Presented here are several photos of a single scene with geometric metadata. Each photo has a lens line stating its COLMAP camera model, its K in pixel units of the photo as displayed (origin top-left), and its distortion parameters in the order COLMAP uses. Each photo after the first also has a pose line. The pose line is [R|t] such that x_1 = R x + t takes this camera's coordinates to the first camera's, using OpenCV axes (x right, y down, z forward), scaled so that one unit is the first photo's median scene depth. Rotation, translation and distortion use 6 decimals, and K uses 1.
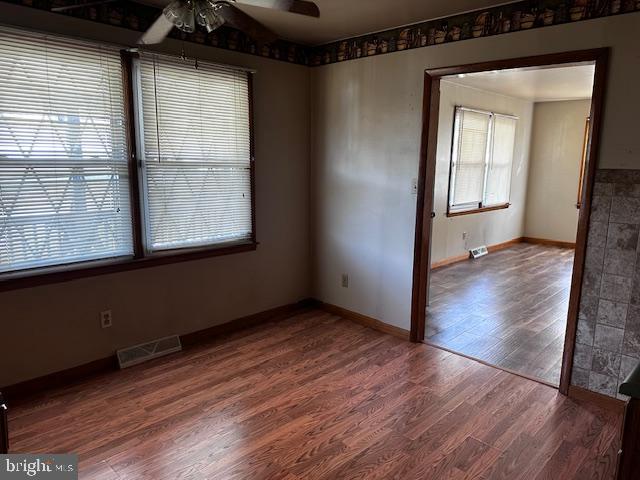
lens RADIAL K [[447.6, 0, 320.0], [0, 447.6, 240.0], [0, 0, 1]] dist [0.075397, -0.101733]
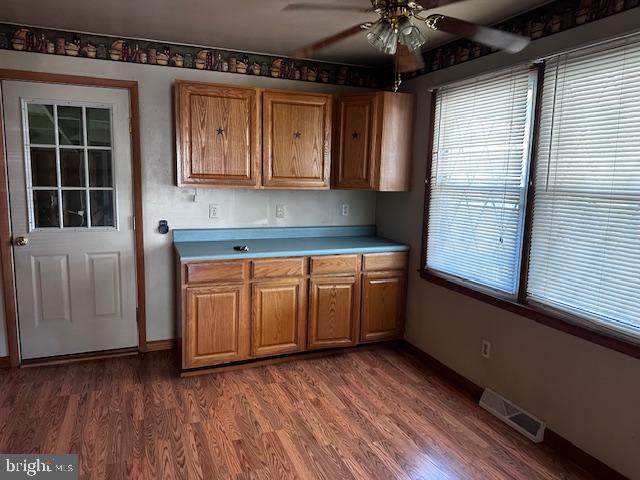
lens RADIAL K [[447.6, 0, 320.0], [0, 447.6, 240.0], [0, 0, 1]] dist [0.075397, -0.101733]
pose [[-0.383199, 0.105081, -0.917669, 0.540905], [-0.196180, 0.961581, 0.192030, -0.170357], [0.902592, 0.253614, -0.347862, 0.974592]]
